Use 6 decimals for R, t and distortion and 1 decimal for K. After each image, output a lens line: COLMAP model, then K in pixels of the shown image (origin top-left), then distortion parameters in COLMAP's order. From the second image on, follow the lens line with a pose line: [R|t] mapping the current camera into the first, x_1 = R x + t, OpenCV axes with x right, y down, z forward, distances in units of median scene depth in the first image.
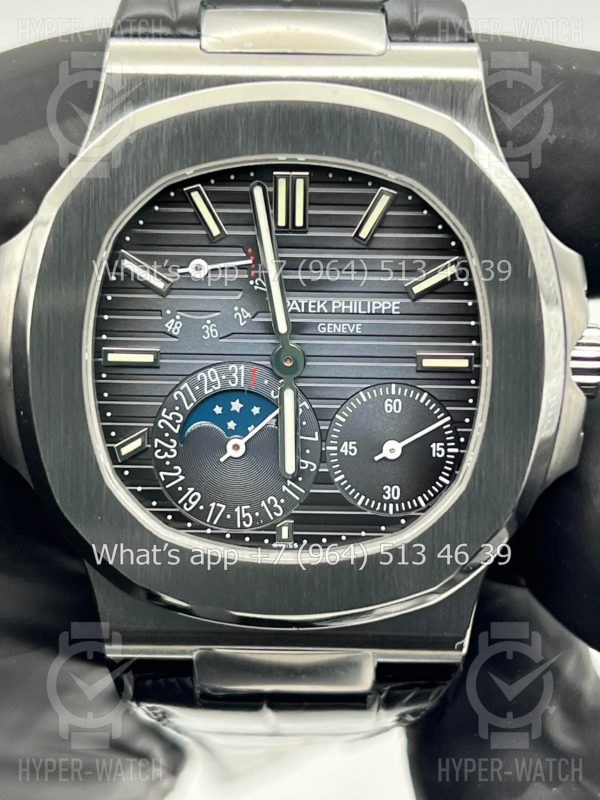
lens RADIAL K [[1828.9, 0, 300.0], [0, 1828.9, 400.0], [0, 0, 1]] dist [-0.015348, -0.395491]
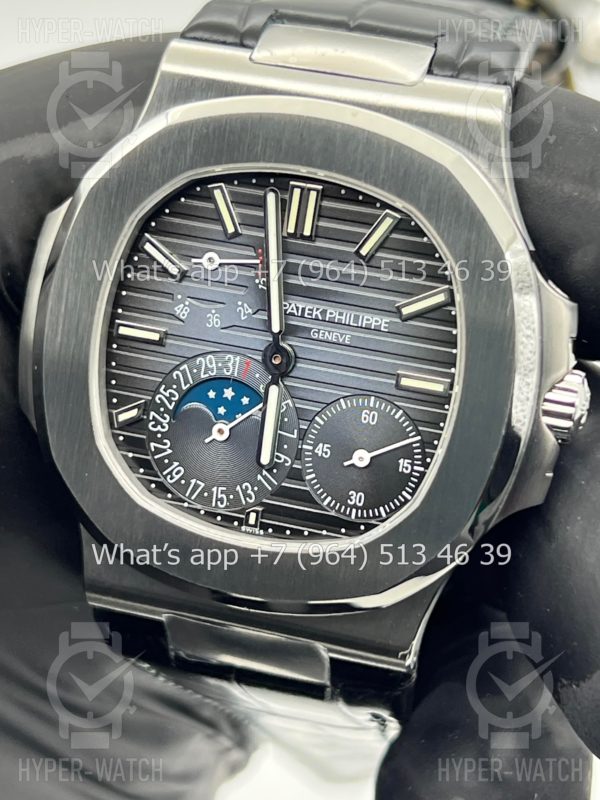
lens RADIAL K [[1828.9, 0, 300.0], [0, 1828.9, 400.0], [0, 0, 1]] dist [-0.015348, -0.395491]
pose [[0.965556, 0.161484, -0.204021, 0.225391], [-0.163344, 0.986538, 0.007805, -0.008220], [0.202535, 0.025789, 0.978935, -0.037600]]
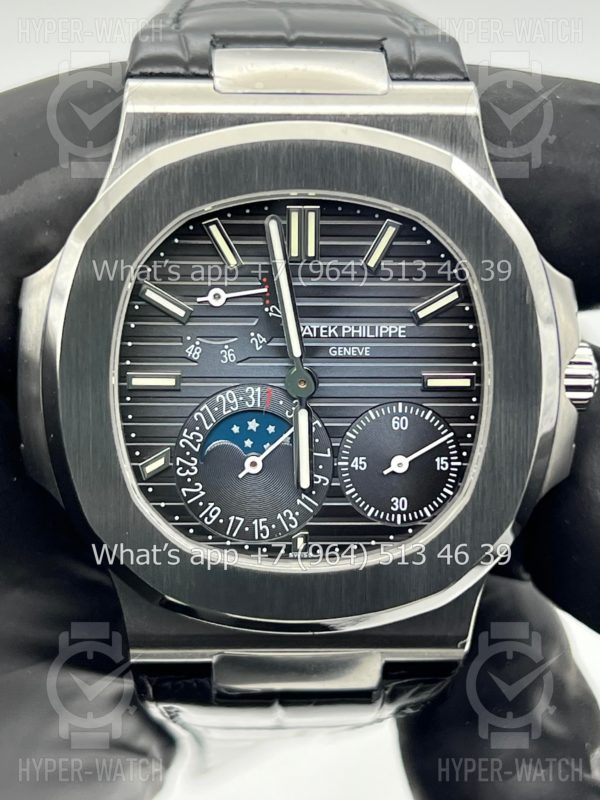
lens RADIAL K [[1828.9, 0, 300.0], [0, 1828.9, 400.0], [0, 0, 1]] dist [-0.015348, -0.395491]
pose [[0.998598, -0.015016, 0.050755, -0.061582], [0.014143, 0.999747, 0.017518, -0.029869], [-0.051005, -0.016775, 0.998558, -0.064219]]
